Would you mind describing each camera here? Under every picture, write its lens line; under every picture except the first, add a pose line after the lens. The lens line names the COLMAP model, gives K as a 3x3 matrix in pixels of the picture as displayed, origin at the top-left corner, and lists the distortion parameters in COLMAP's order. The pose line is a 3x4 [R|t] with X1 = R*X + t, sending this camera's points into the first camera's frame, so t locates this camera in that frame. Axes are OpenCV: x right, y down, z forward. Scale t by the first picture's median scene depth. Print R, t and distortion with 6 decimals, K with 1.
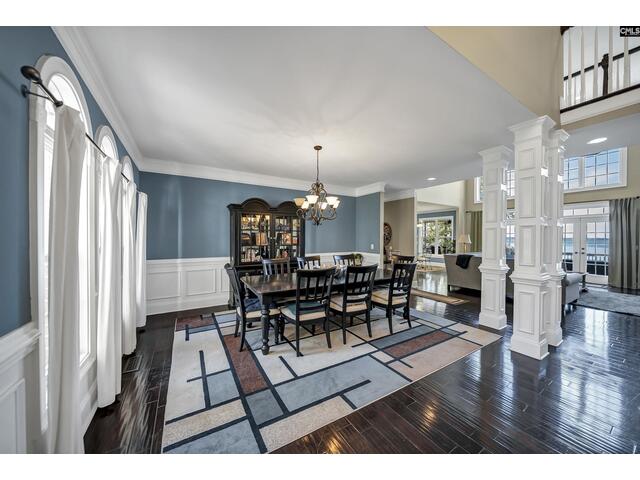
lens RADIAL K [[233.9, 0, 339.7], [0, 233.9, 240.2], [0, 0, 1]] dist [-0.000126, -0.000003]
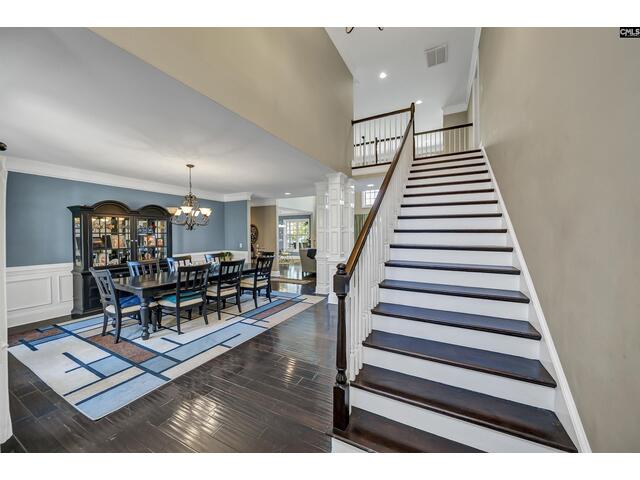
lens RADIAL K [[221.8, 0, 336.8], [0, 221.8, 238.3], [0, 0, 1]] dist [0.000955, 0.000081]
pose [[0.854207, -0.017062, 0.519653, -0.049502], [0.013076, 0.999850, 0.011334, -0.025569], [-0.519769, -0.002887, 0.854302, -0.371983]]
